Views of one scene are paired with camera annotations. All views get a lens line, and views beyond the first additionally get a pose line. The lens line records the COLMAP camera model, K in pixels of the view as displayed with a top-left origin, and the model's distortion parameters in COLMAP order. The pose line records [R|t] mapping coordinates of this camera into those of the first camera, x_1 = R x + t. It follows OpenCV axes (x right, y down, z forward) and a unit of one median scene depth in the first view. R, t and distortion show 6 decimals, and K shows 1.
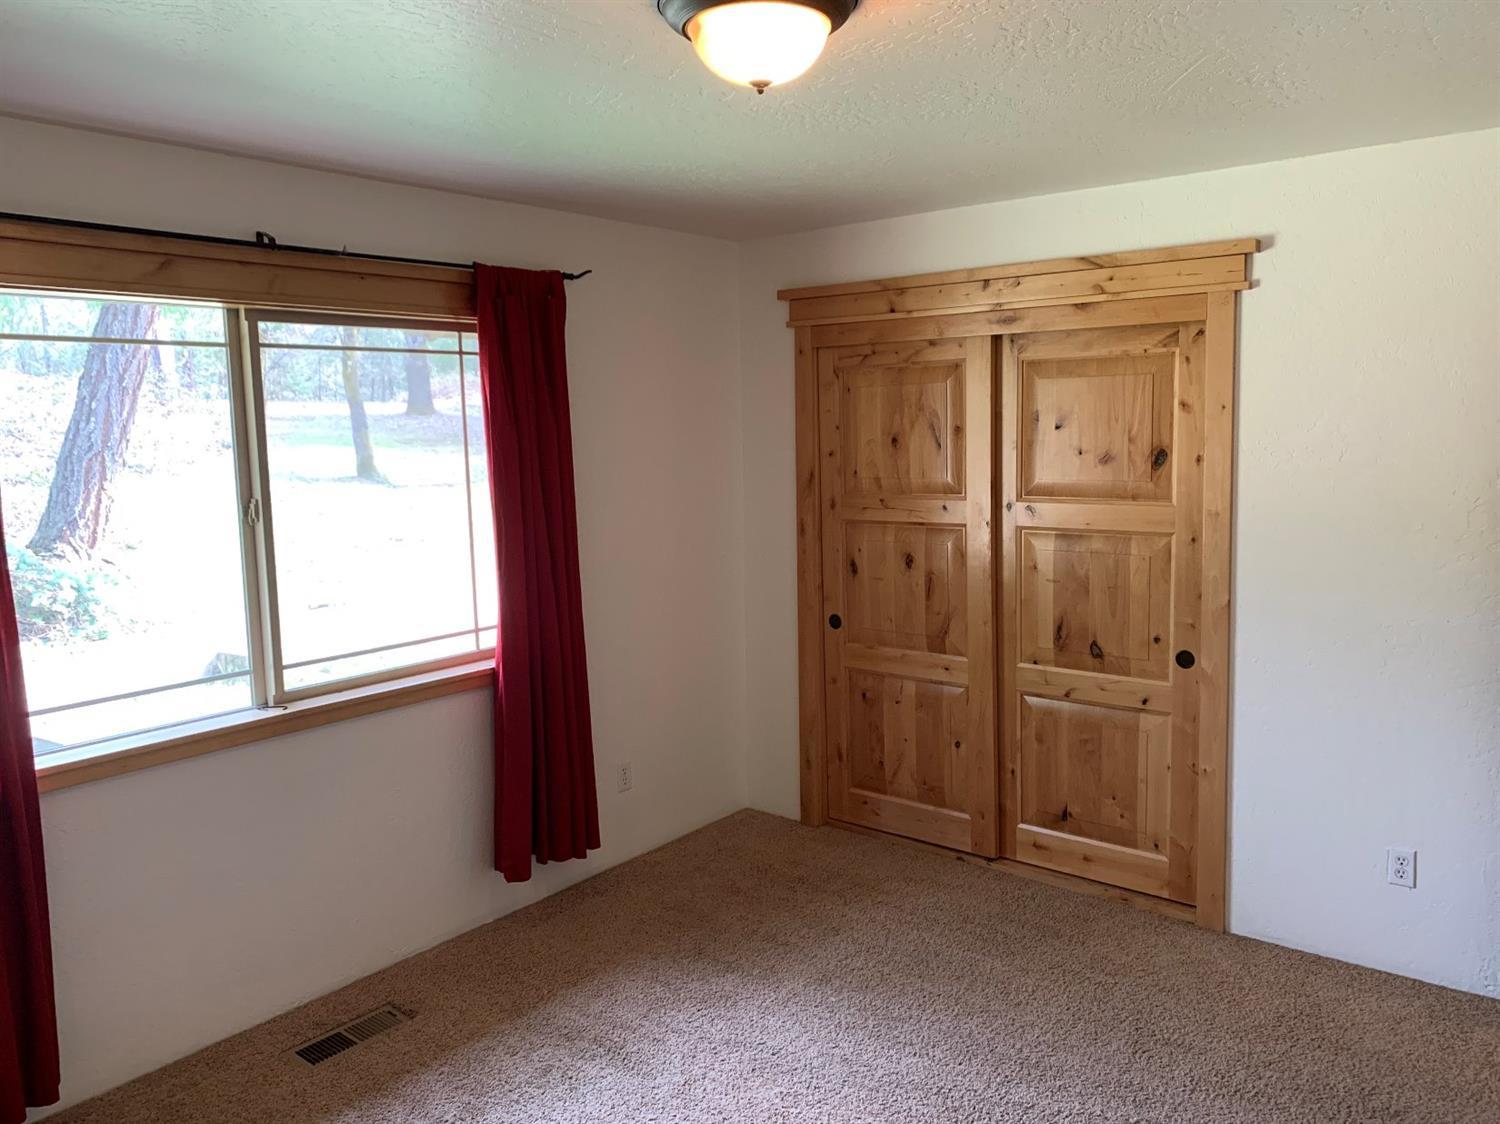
lens RADIAL K [[1141.2, 0, 752.6], [0, 1141.2, 560.6], [0, 0, 1]] dist [0.028656, -0.034397]
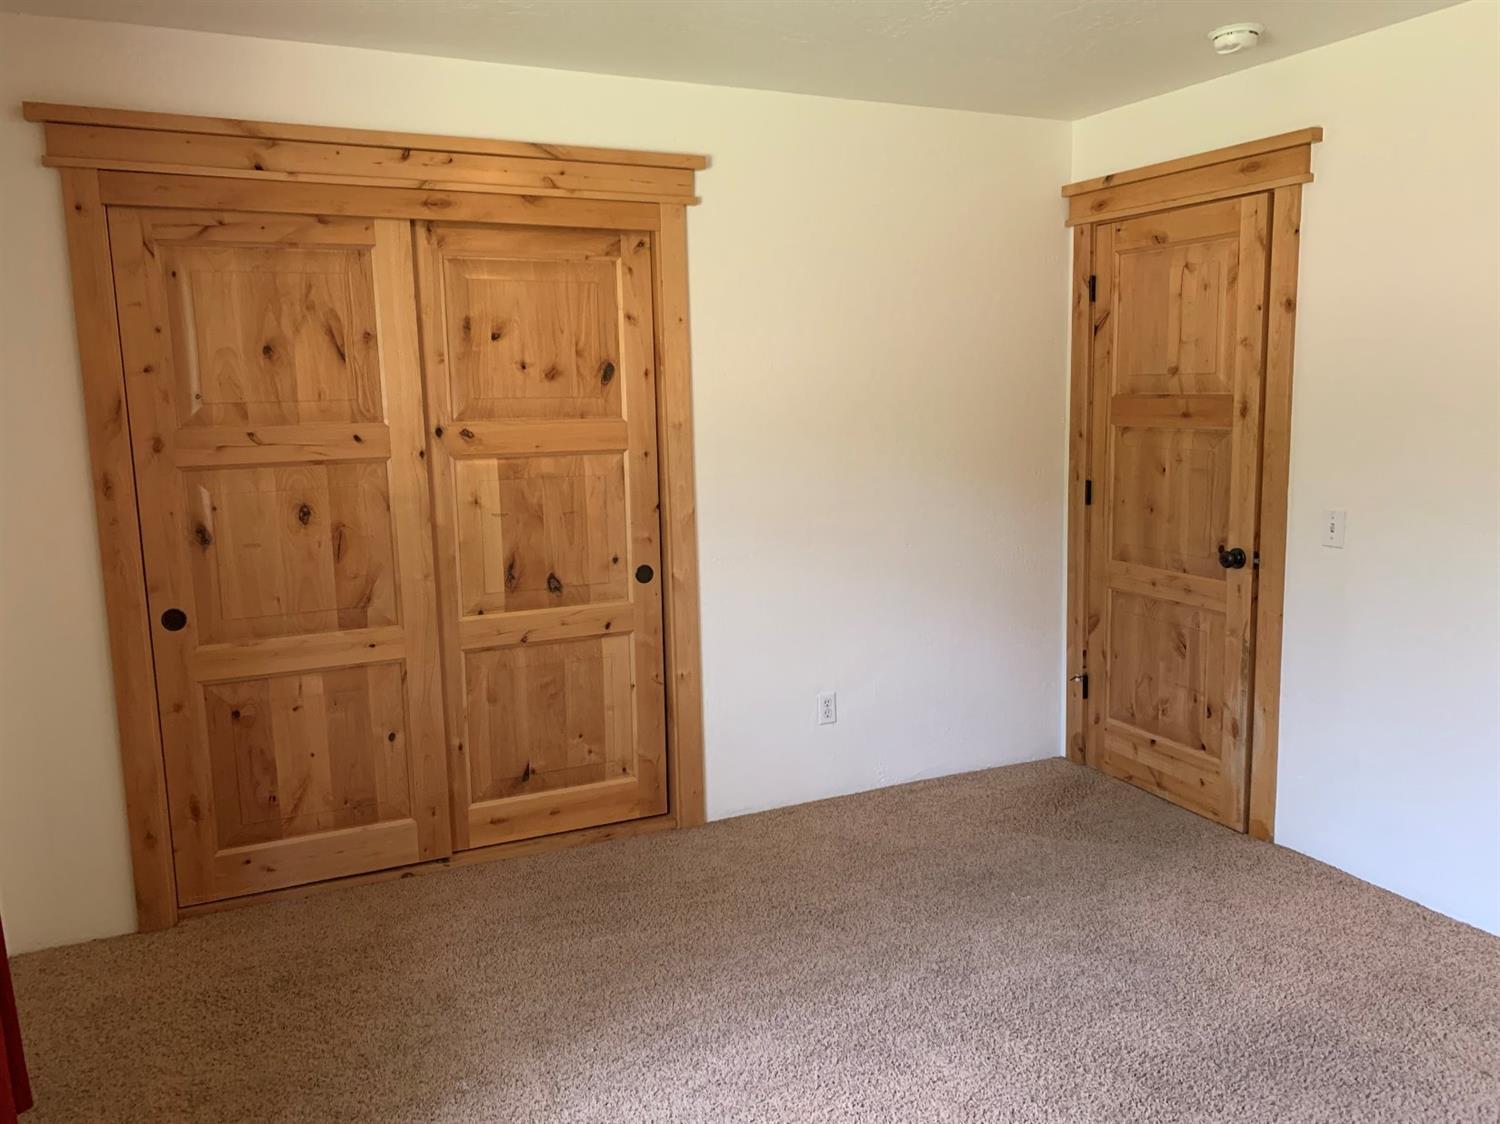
lens RADIAL K [[1141.2, 0, 756.4], [0, 1141.2, 559.9], [0, 0, 1]] dist [0.028656, -0.034397]
pose [[0.423495, -0.124172, 0.897348, -0.436366], [0.116538, 0.989798, 0.081965, 0.003103], [-0.898371, 0.069863, 0.433645, 0.437492]]
